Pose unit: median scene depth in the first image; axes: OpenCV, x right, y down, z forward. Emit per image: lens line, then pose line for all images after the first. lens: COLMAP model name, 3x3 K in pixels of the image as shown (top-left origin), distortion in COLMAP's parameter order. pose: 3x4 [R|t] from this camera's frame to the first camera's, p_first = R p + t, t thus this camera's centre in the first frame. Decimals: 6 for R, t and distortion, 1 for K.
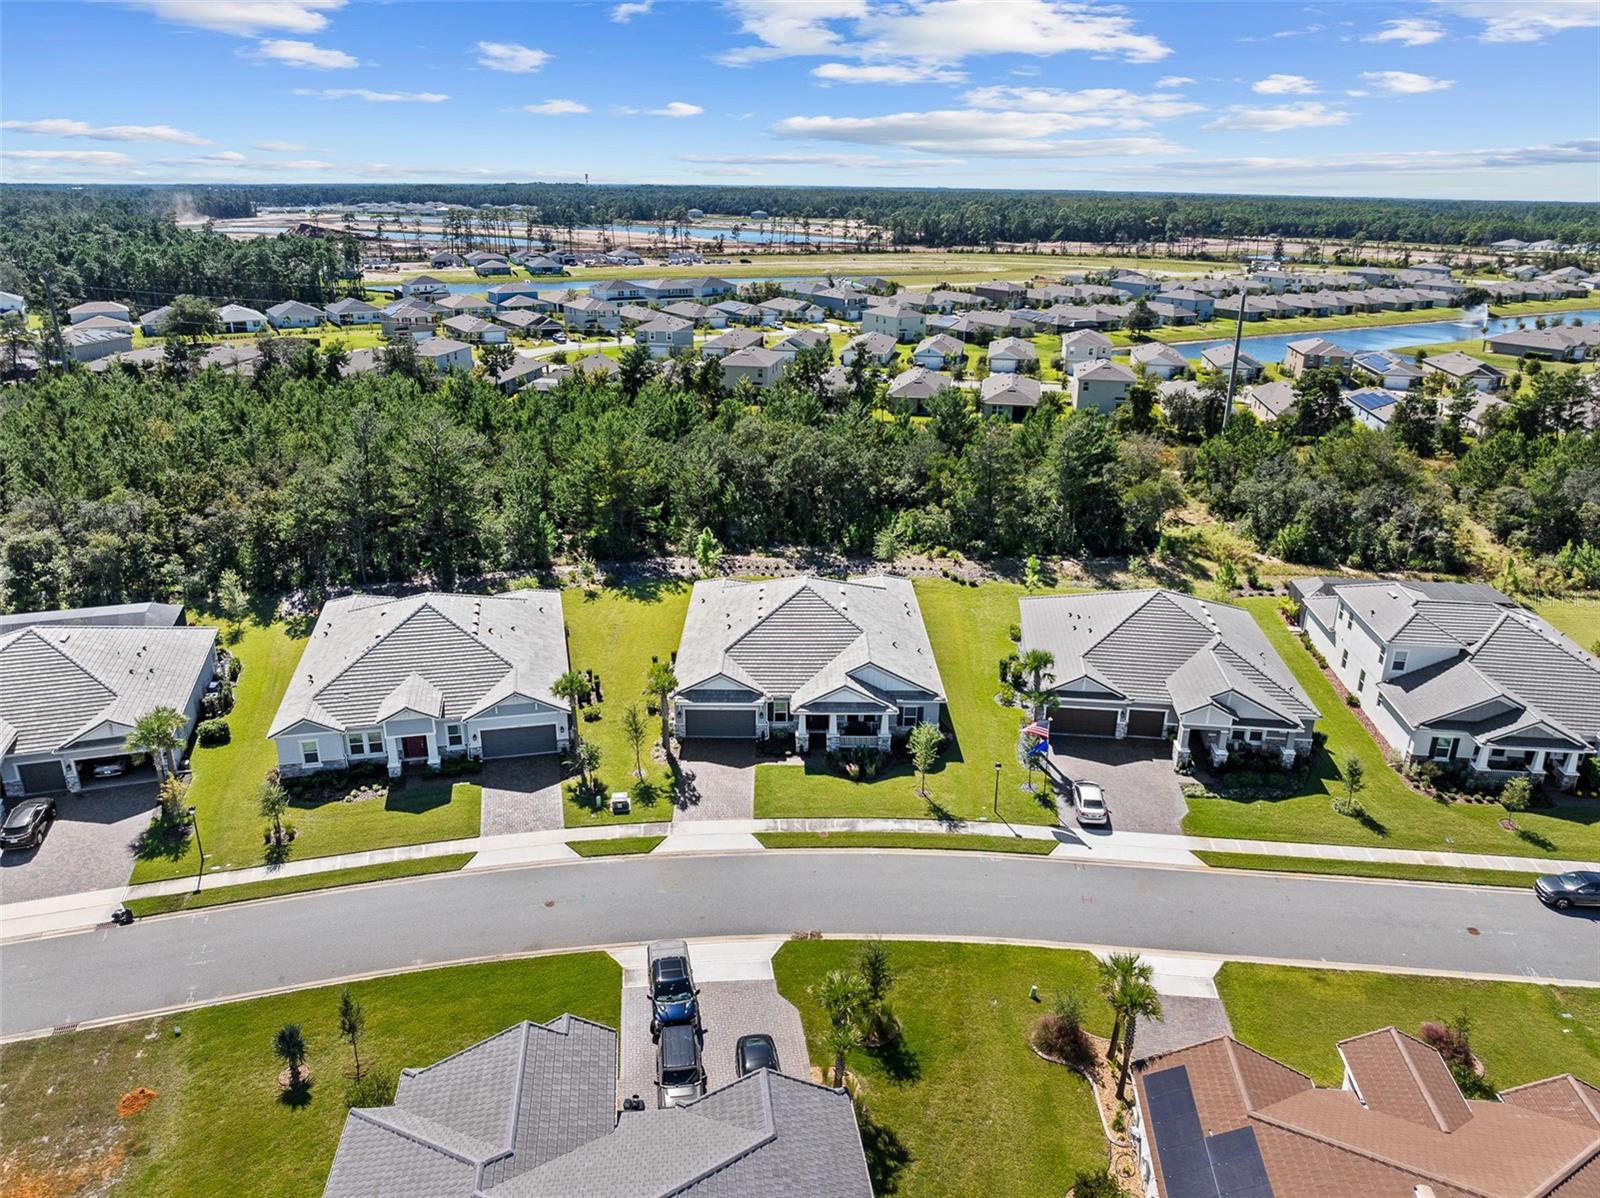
lens RADIAL K [[1125.3, 0, 801.9], [0, 1125.3, 591.4], [0, 0, 1]] dist [-0.039368, 0.003643]
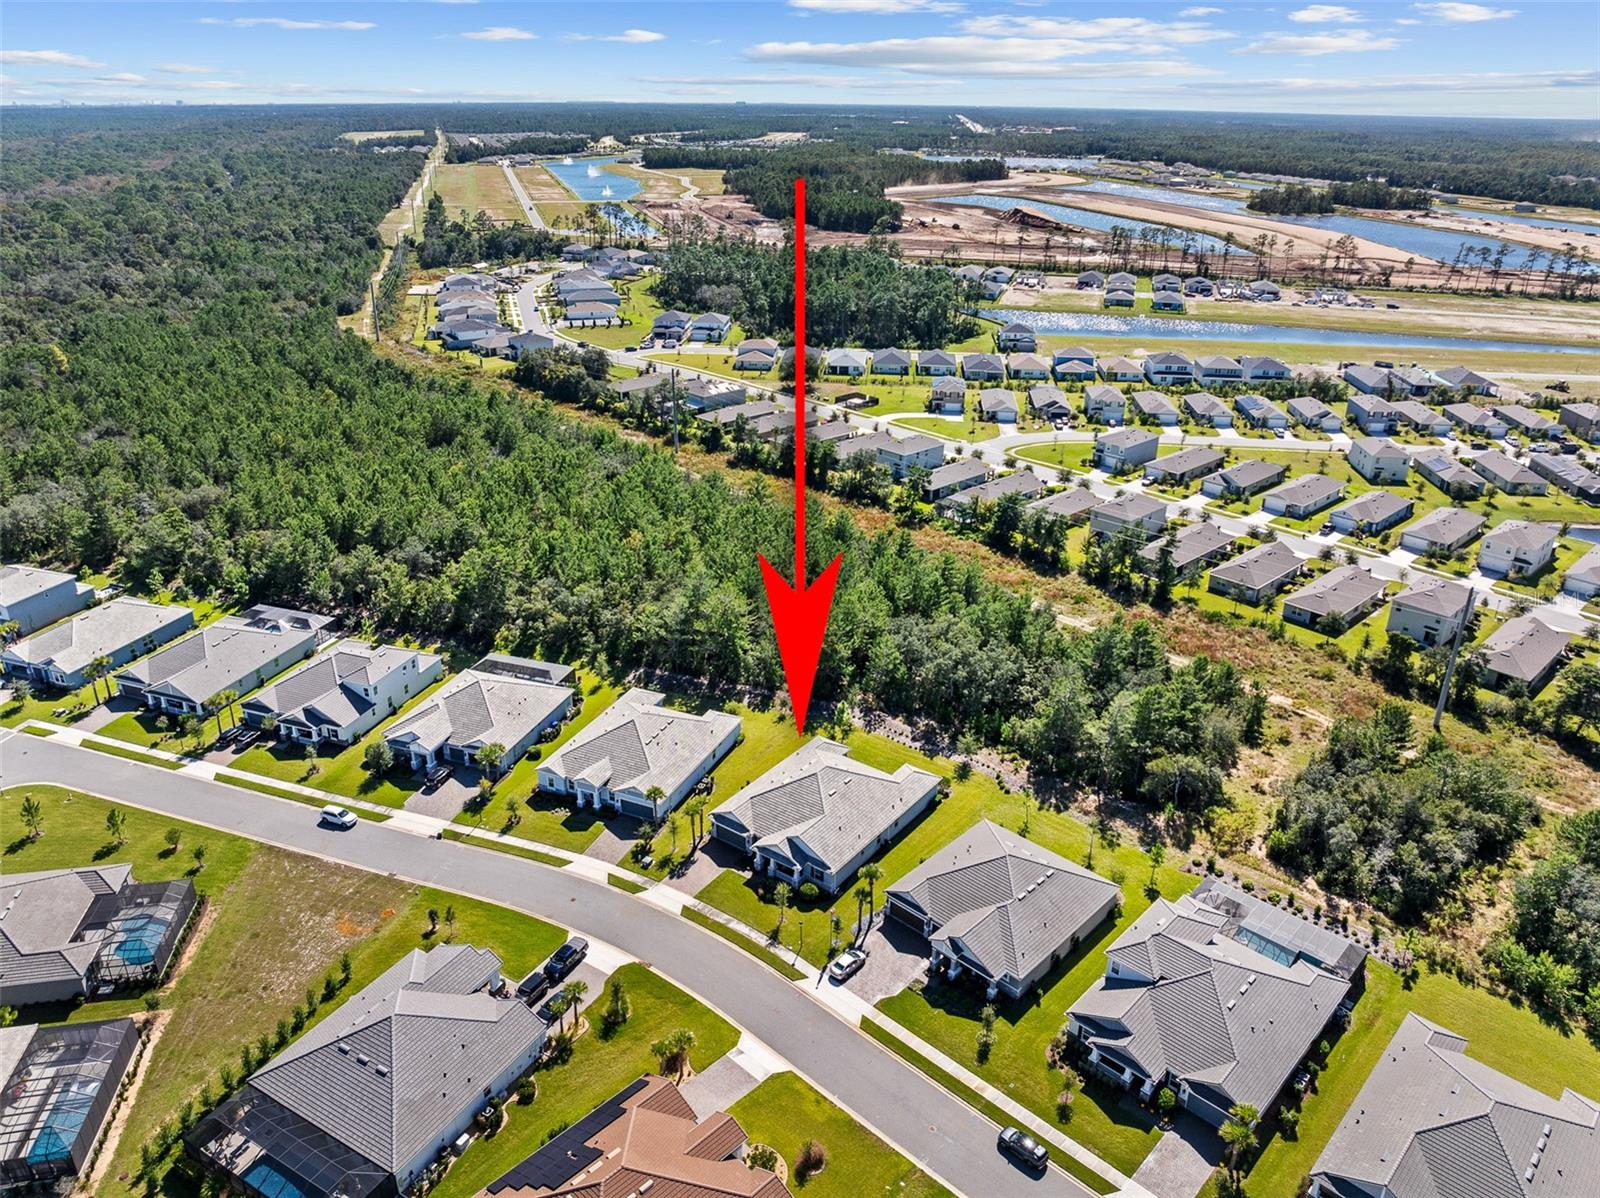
lens RADIAL K [[1122.4, 0, 801.5], [0, 1122.4, 597.5], [0, 0, 1]] dist [-0.034125, -0.005078]
pose [[0.797466, 0.242148, -0.552641, 0.802765], [-0.205852, 0.970169, 0.128049, -0.444935], [0.567162, 0.011648, 0.823524, -0.356234]]
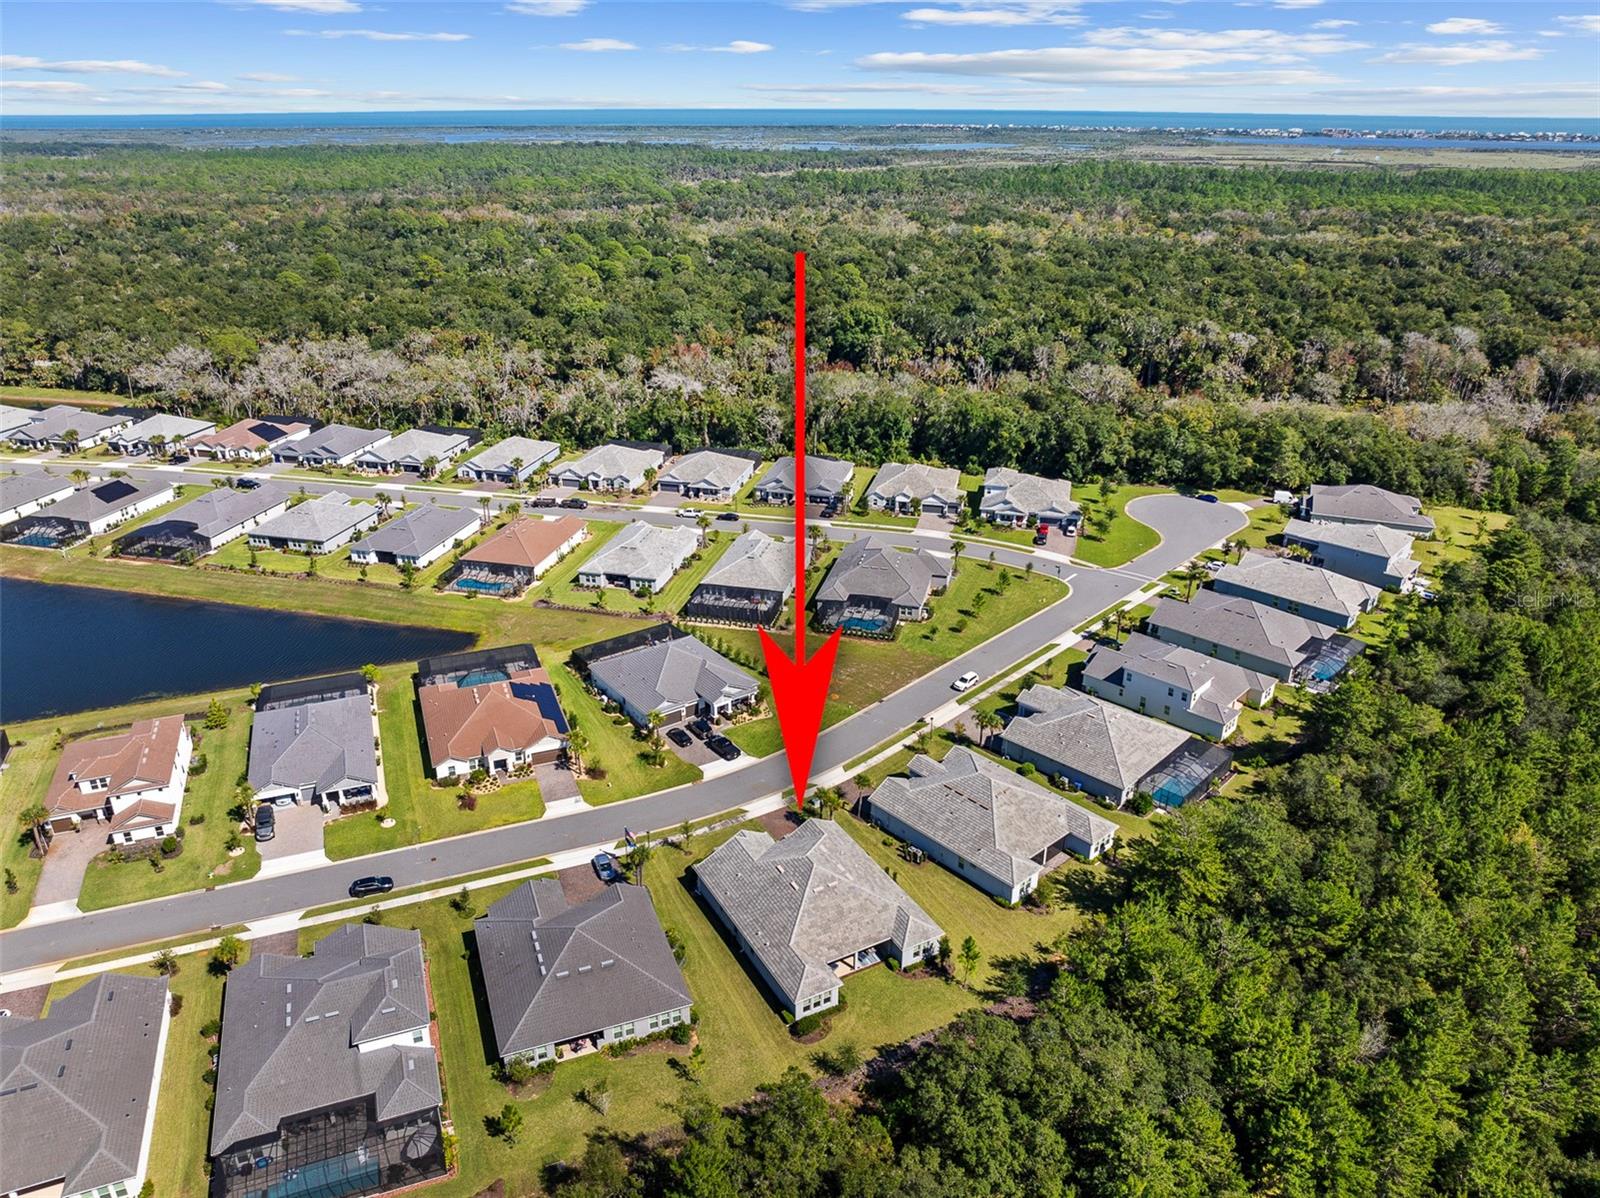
lens RADIAL K [[1119.4, 0, 800.0], [0, 1119.4, 599.0], [0, 0, 1]] dist [-0.032181, 0.000142]
pose [[-0.880682, 0.179928, -0.438207, 0.574294], [-0.172681, 0.739467, 0.650669, -1.170685], [0.441114, 0.648702, -0.620165, 1.632256]]
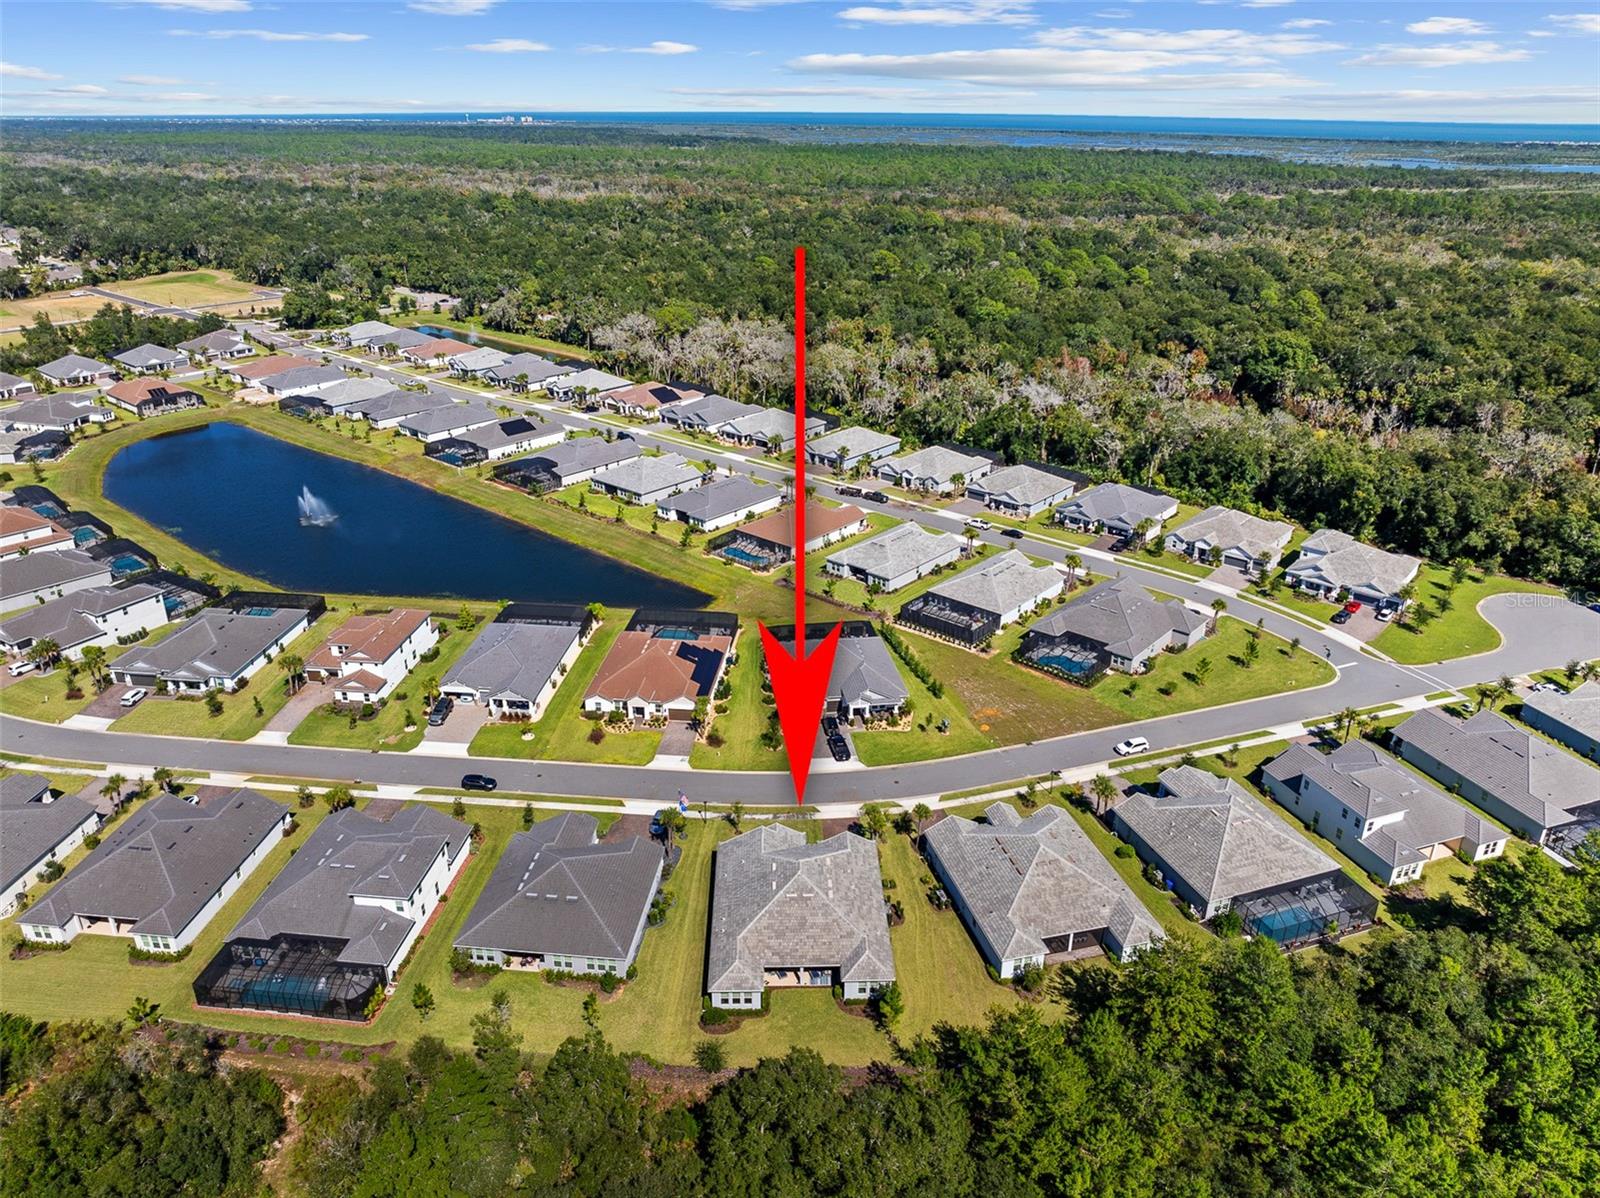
lens RADIAL K [[1122.4, 0, 801.5], [0, 1122.4, 597.5], [0, 0, 1]] dist [-0.034125, -0.005078]
pose [[-0.999687, -0.009106, -0.023313, 0.036624], [-0.022671, 0.724098, 0.689324, -1.227811], [0.010604, 0.689637, -0.724078, 1.764091]]
